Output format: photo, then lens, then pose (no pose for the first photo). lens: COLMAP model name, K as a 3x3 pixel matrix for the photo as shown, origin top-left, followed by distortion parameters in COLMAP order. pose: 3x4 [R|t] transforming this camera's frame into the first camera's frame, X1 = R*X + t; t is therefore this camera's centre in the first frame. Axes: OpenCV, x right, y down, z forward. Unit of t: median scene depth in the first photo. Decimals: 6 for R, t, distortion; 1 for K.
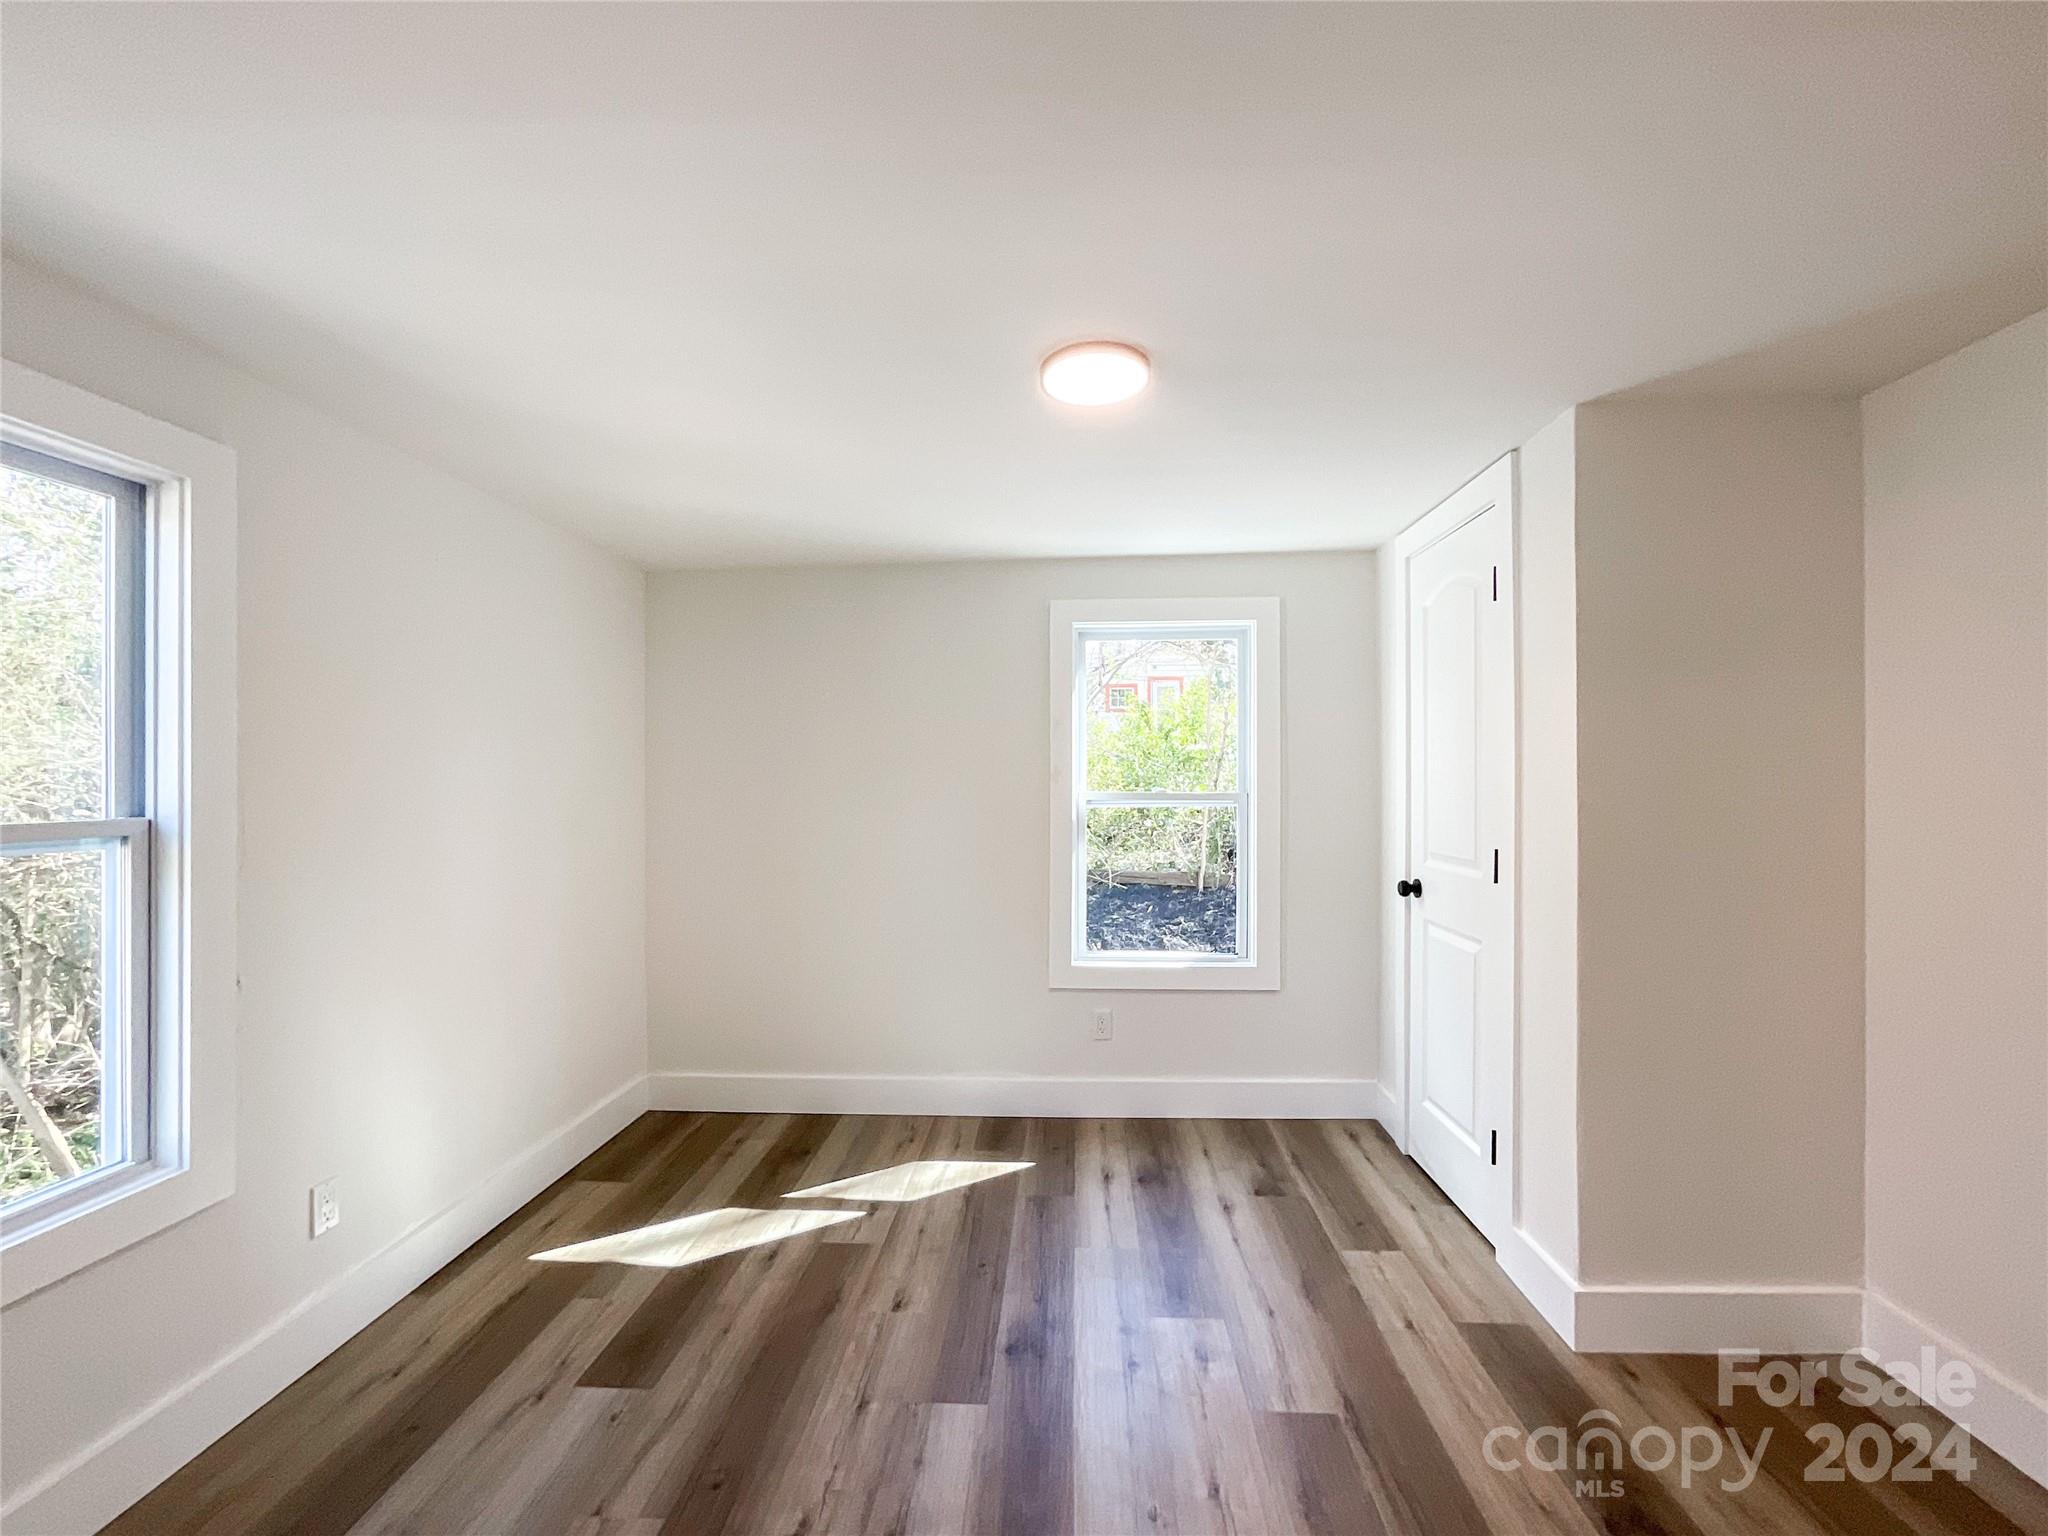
lens RADIAL K [[862.0, 0, 1030.3], [0, 862.0, 776.3], [0, 0, 1]] dist [-0.020465, 0.009735]
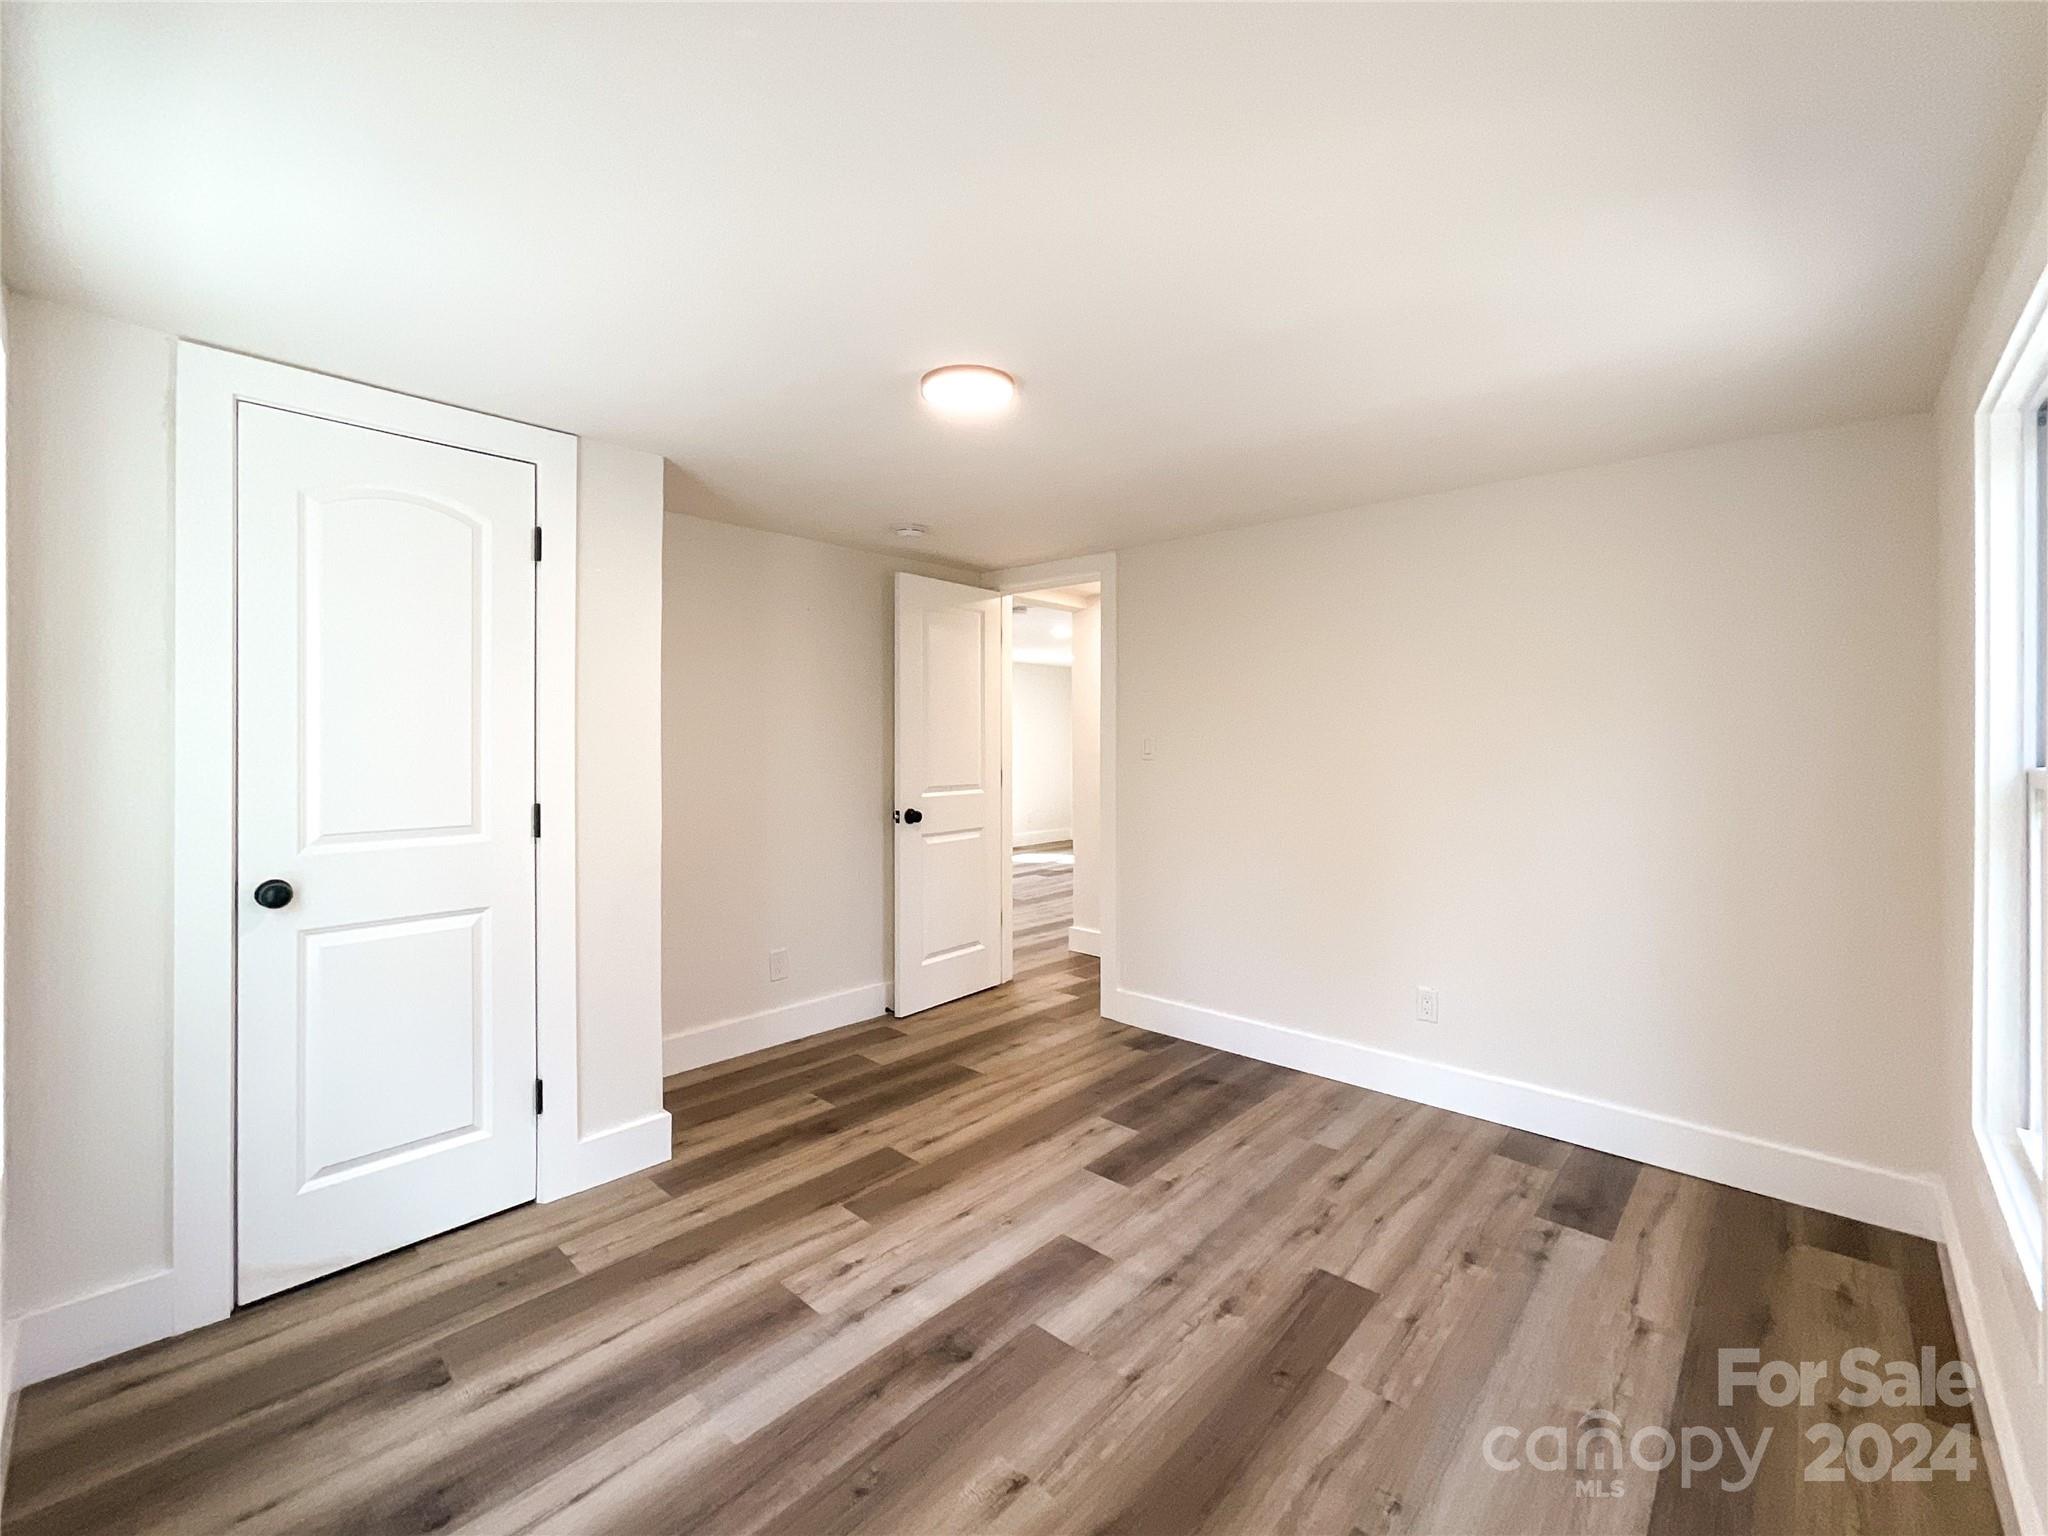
lens RADIAL K [[859.7, 0, 1035.6], [0, 859.7, 740.1], [0, 0, 1]] dist [-0.007201, 0.000924]
pose [[-0.778038, 0.003172, 0.628210, -0.512990], [-0.002485, 0.999964, -0.008126, 0.011534], [-0.628213, -0.007884, -0.778002, 1.296838]]
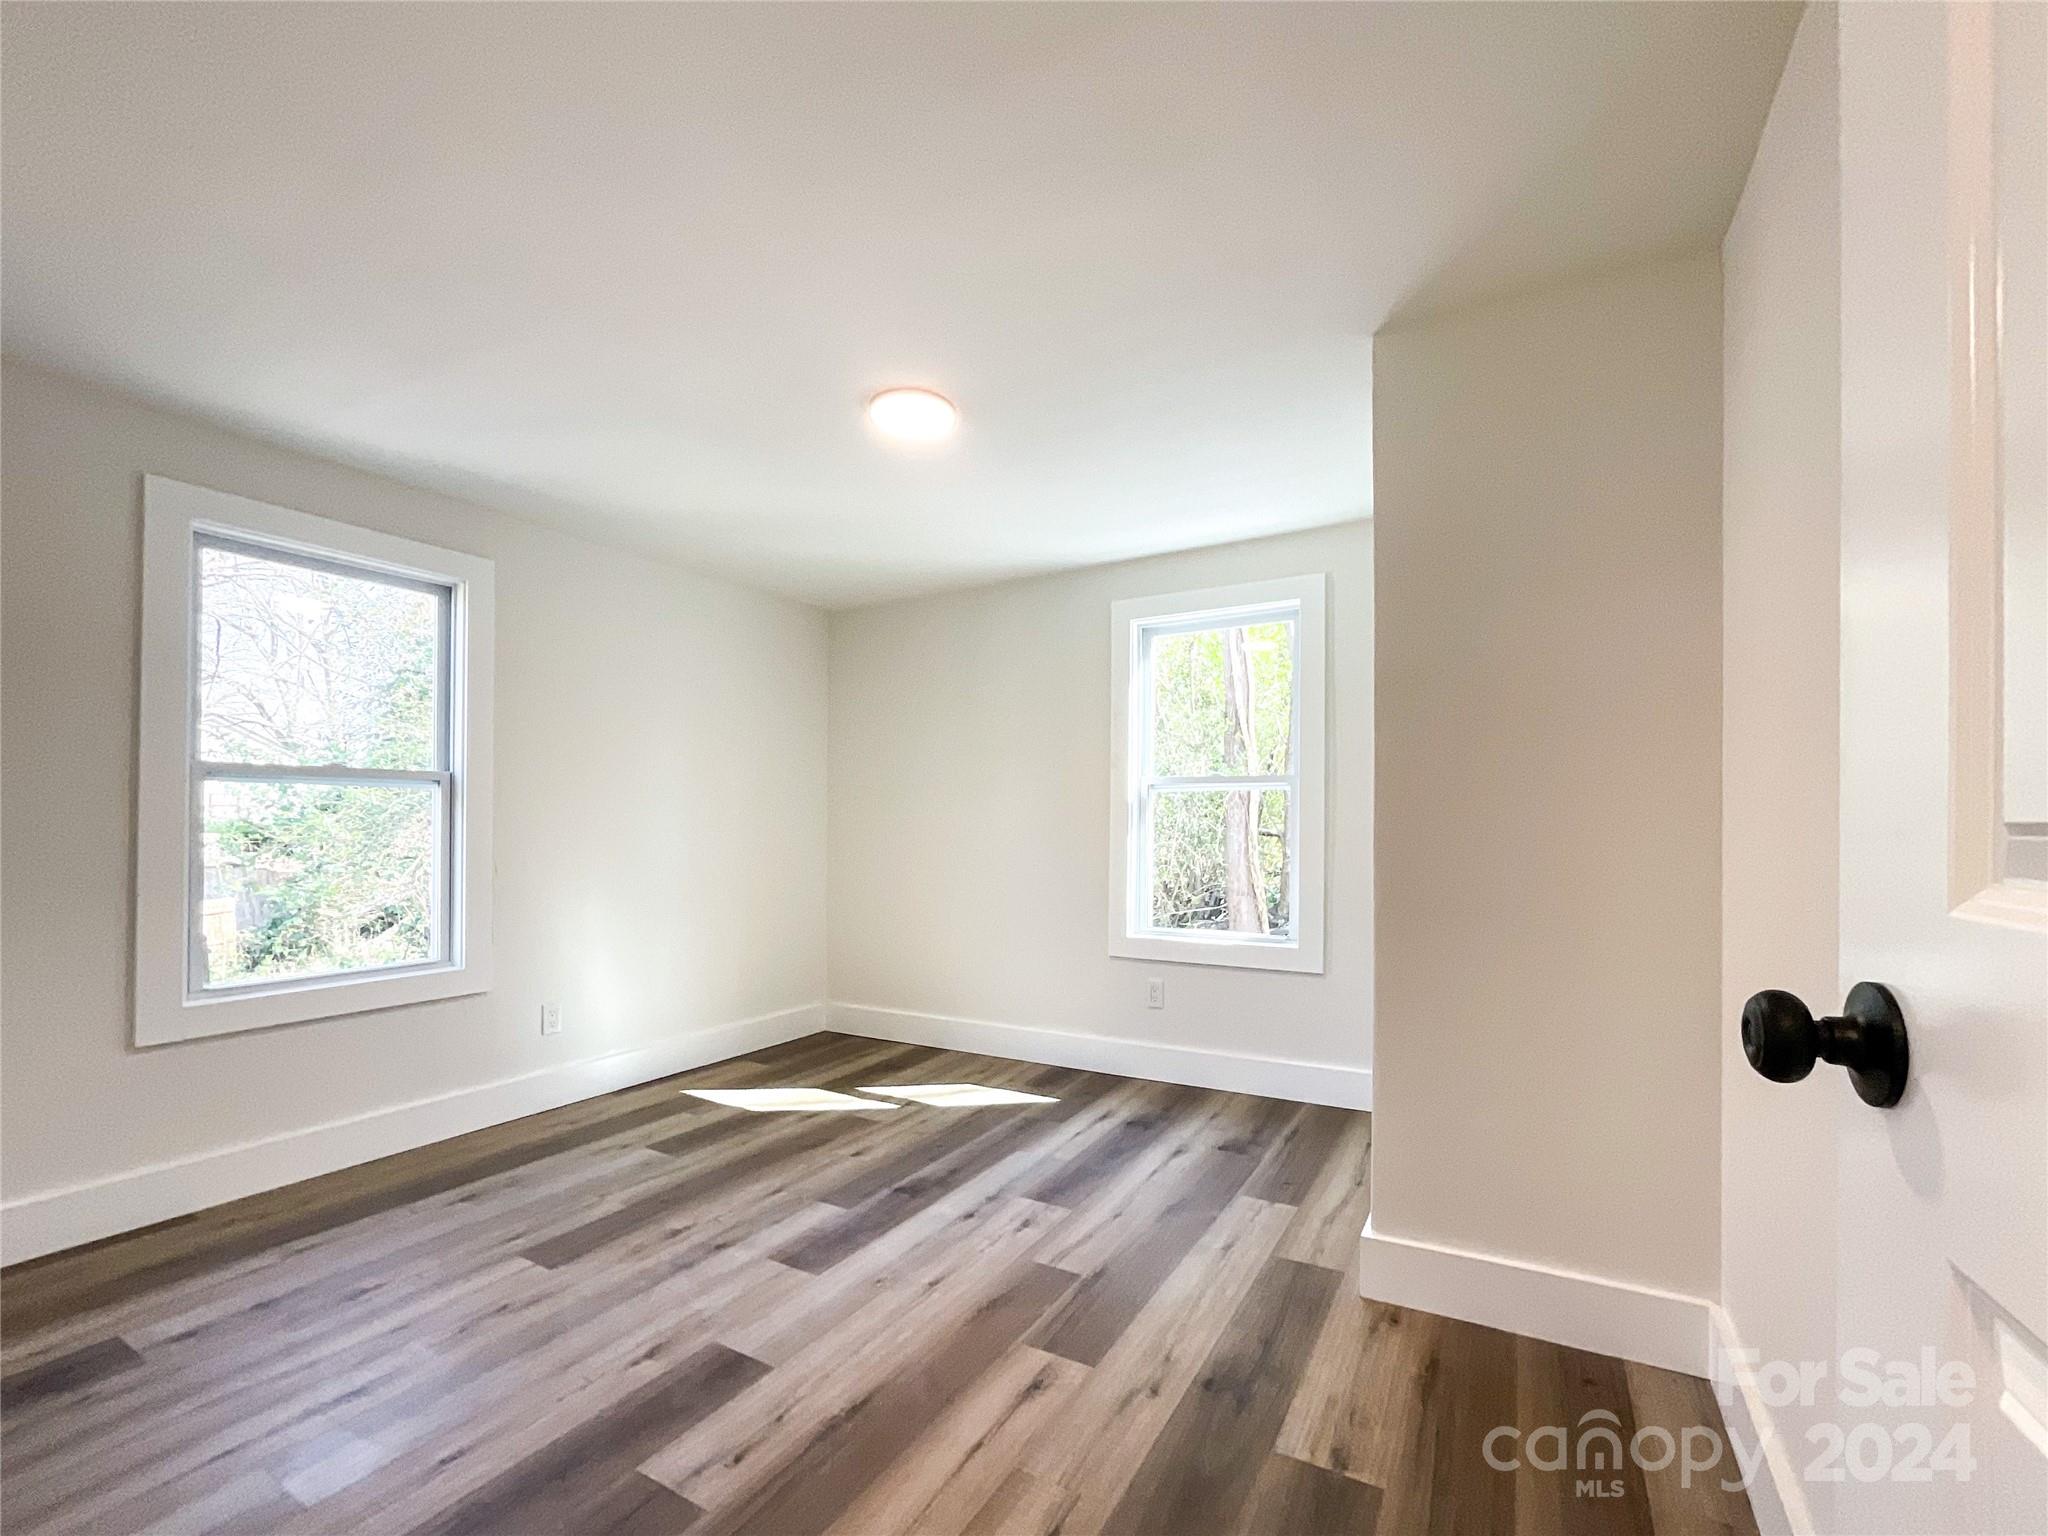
lens RADIAL K [[884.6, 0, 1035.8], [0, 884.6, 815.4], [0, 0, 1]] dist [-0.021060, 0.000420]
pose [[0.893663, 0.002417, -0.448732, 0.577254], [-0.002816, 0.999996, -0.000222, 0.087985], [0.448730, 0.001462, 0.893666, -0.061395]]
